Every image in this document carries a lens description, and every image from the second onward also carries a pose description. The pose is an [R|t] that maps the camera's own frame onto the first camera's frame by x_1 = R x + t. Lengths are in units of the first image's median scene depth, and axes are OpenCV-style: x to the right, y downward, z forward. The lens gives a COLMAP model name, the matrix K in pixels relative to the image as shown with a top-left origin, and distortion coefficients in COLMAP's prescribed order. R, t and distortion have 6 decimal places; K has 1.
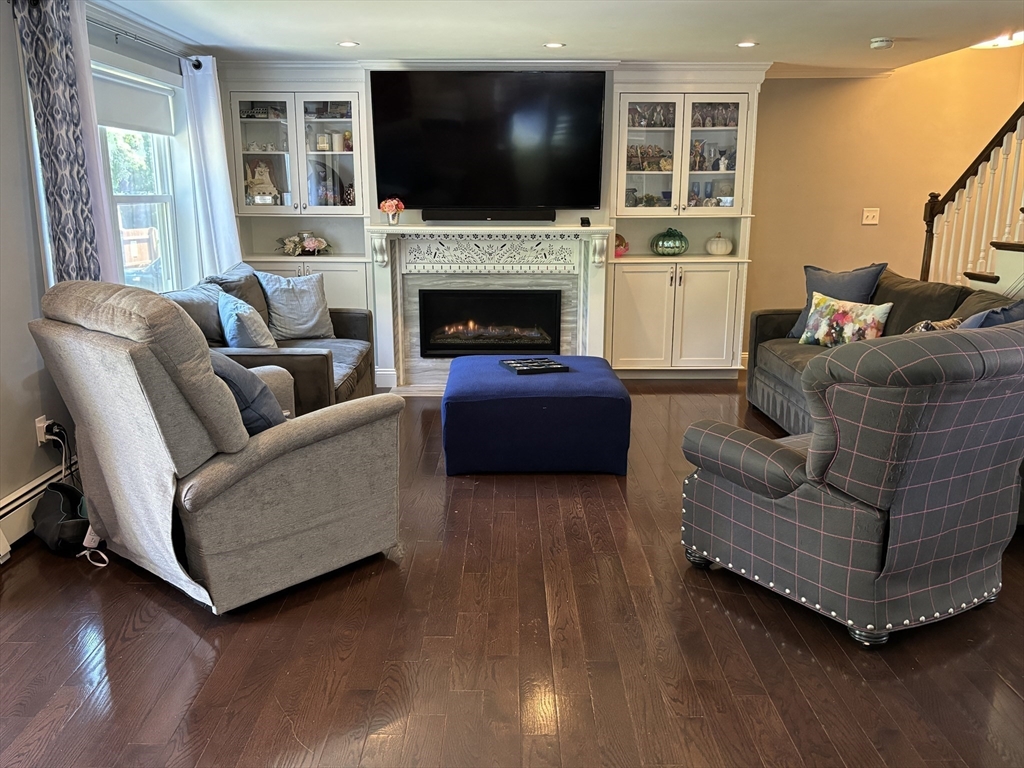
lens RADIAL K [[854.1, 0, 513.4], [0, 854.1, 384.7], [0, 0, 1]] dist [0.080229, -0.101908]
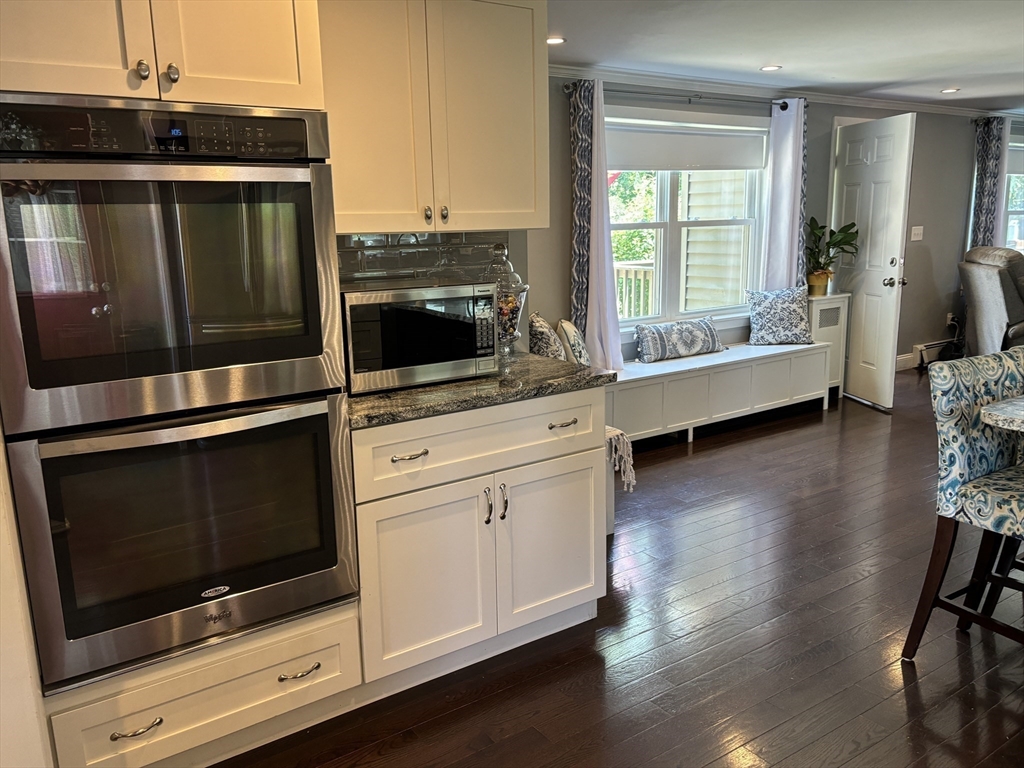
lens RADIAL K [[811.0, 0, 516.8], [0, 811.0, 384.9], [0, 0, 1]] dist [0.058647, -0.068032]
pose [[0.571318, 0.154629, -0.806030, 0.316559], [-0.160647, 0.984163, 0.074935, 0.143335], [0.804853, 0.086674, 0.587111, -0.650431]]
